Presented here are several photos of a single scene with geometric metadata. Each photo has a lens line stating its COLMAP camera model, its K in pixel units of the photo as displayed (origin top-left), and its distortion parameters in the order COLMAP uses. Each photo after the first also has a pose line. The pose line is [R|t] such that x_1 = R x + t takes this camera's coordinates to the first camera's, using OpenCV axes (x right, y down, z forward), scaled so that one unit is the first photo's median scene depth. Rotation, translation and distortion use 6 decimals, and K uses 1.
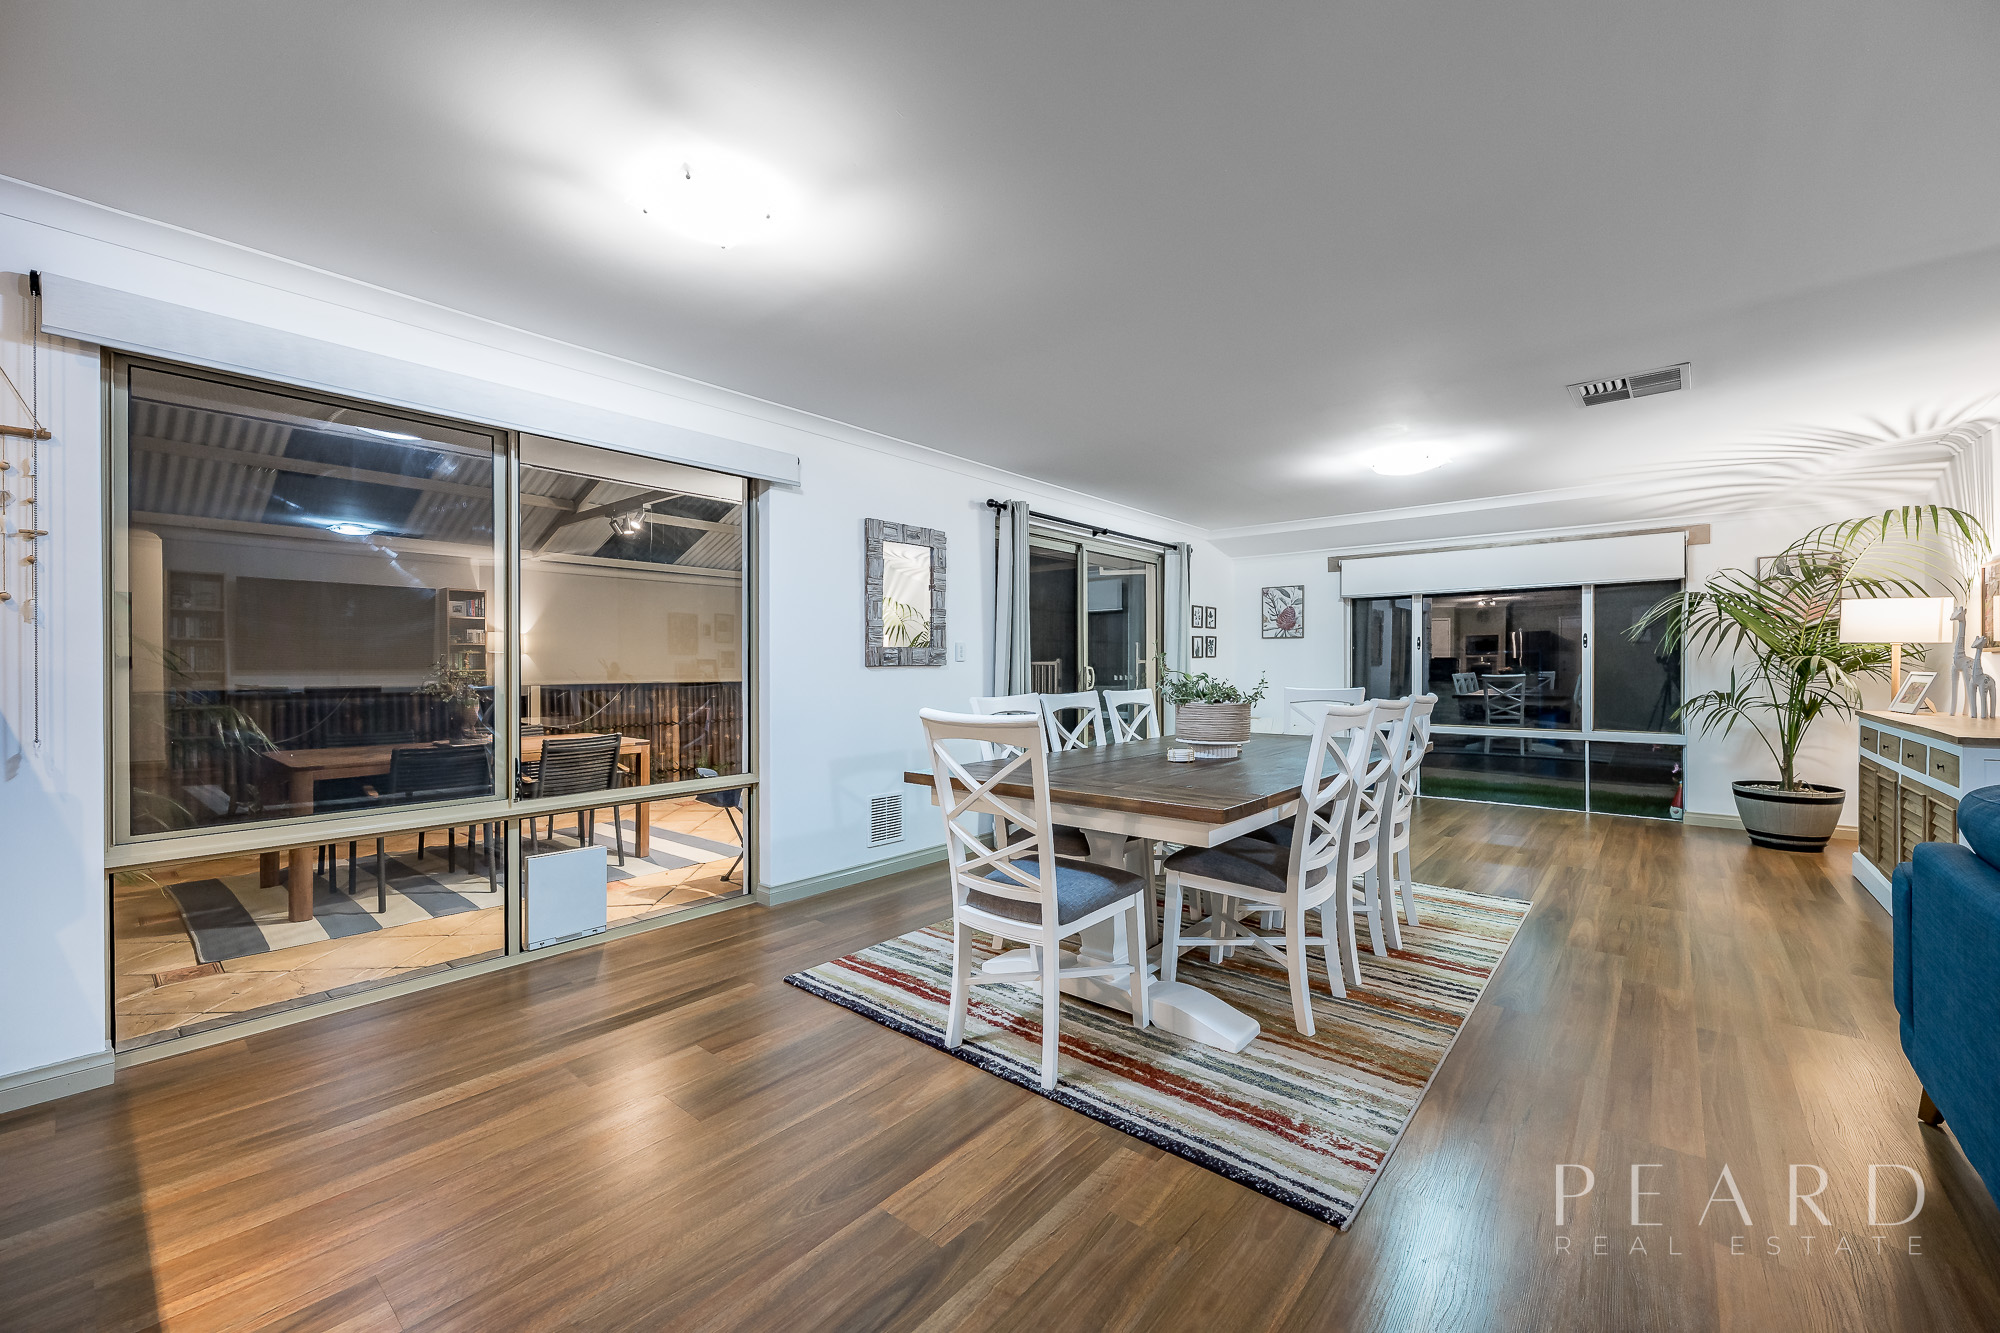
lens RADIAL K [[785.9, 0, 1007.2], [0, 785.9, 675.6], [0, 0, 1]] dist [-0.000226, 0.000054]
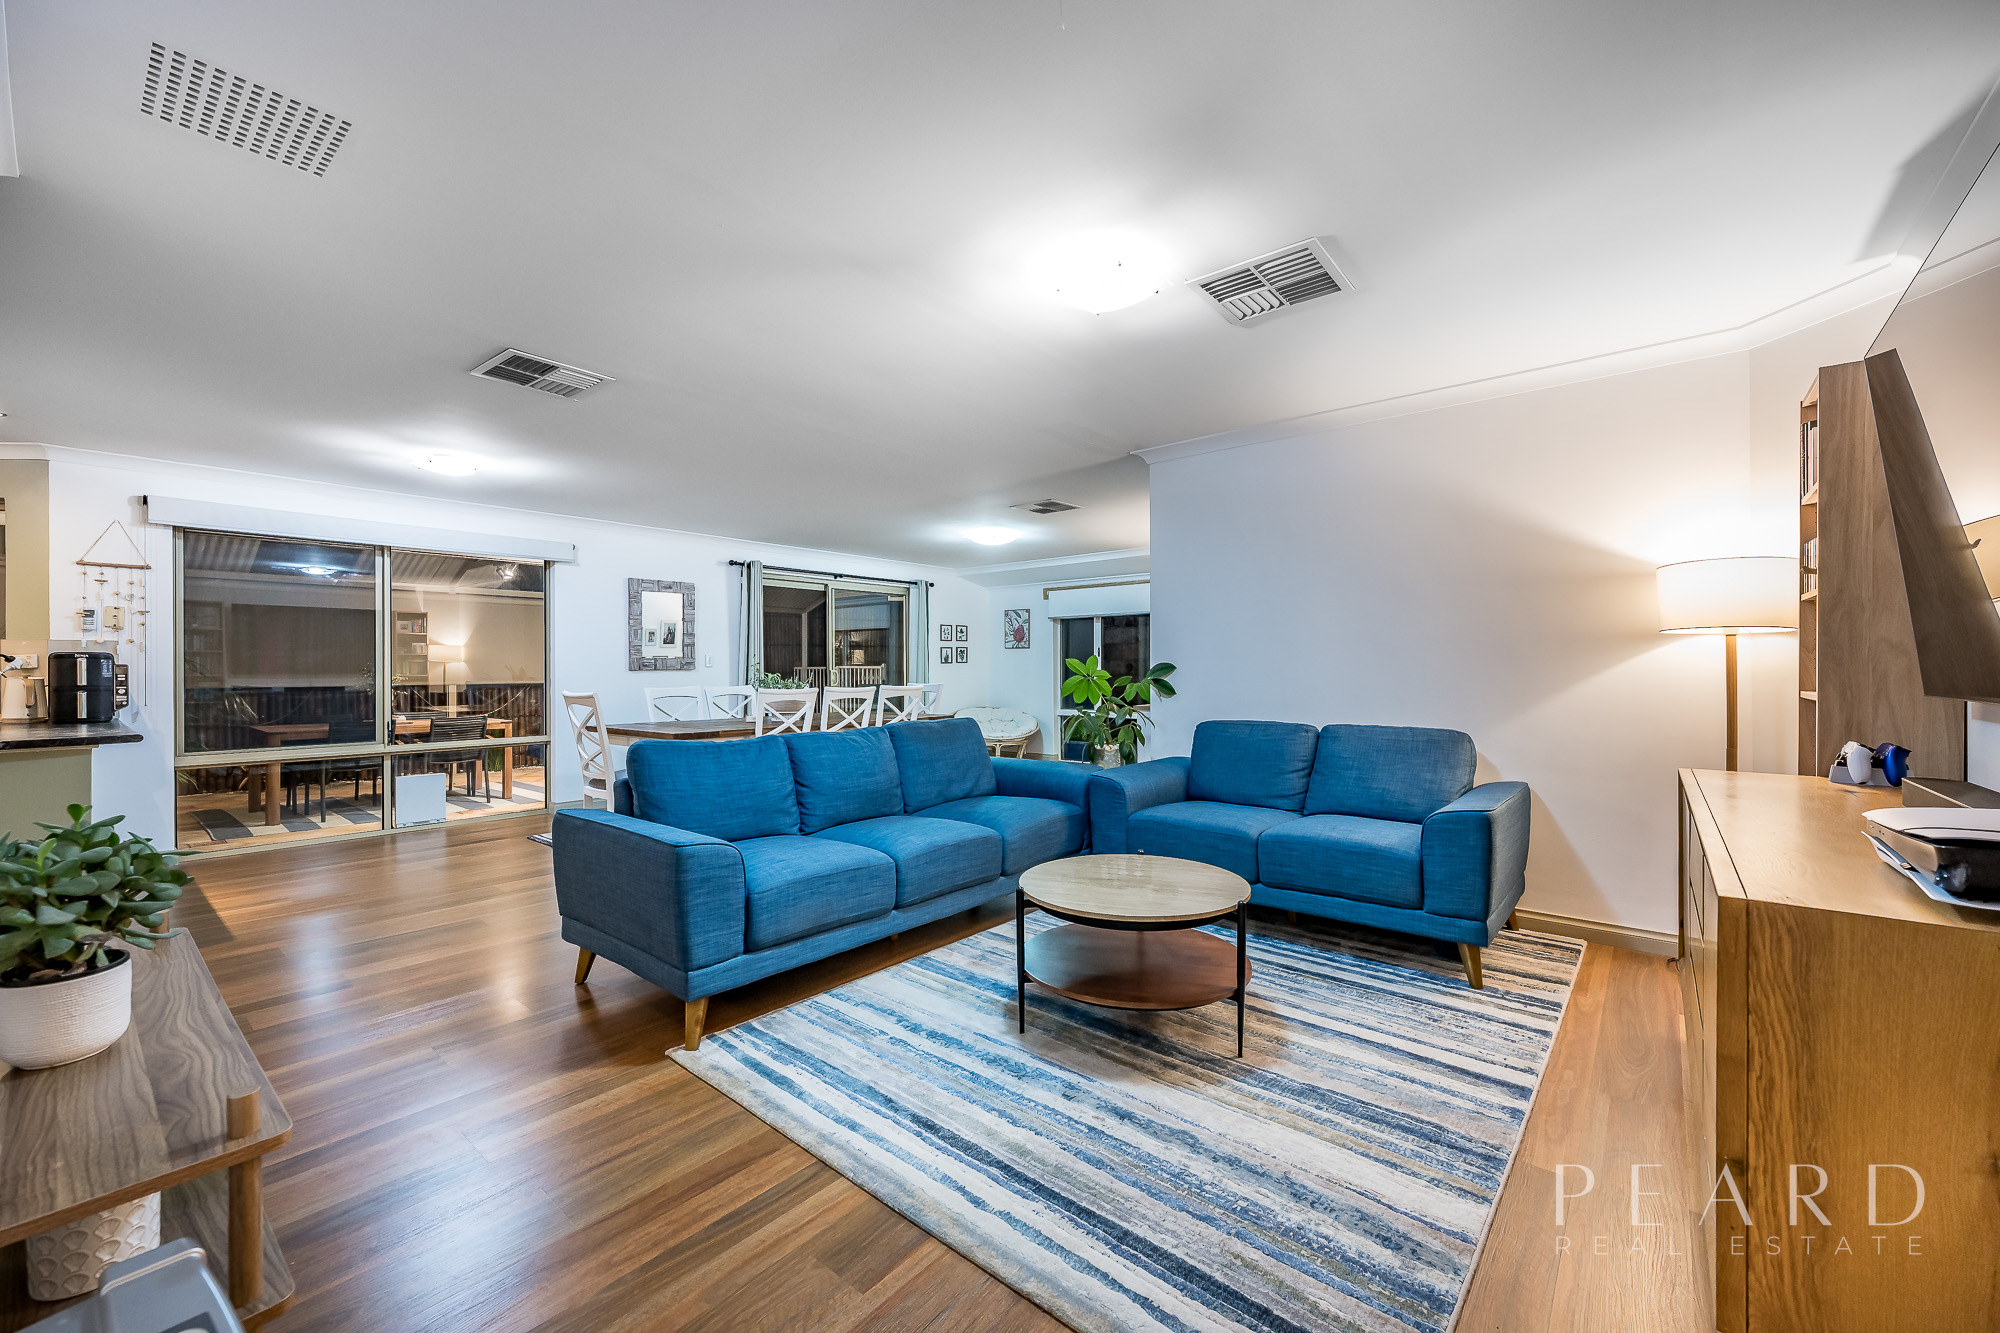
lens RADIAL K [[785.9, 0, 1007.3], [0, 785.9, 674.2], [0, 0, 1]] dist [-0.000226, 0.000054]
pose [[0.999981, -0.003300, 0.005200, 0.327356], [0.003328, 0.999980, -0.005299, 0.004031], [-0.005182, 0.005316, 0.999972, -0.339509]]
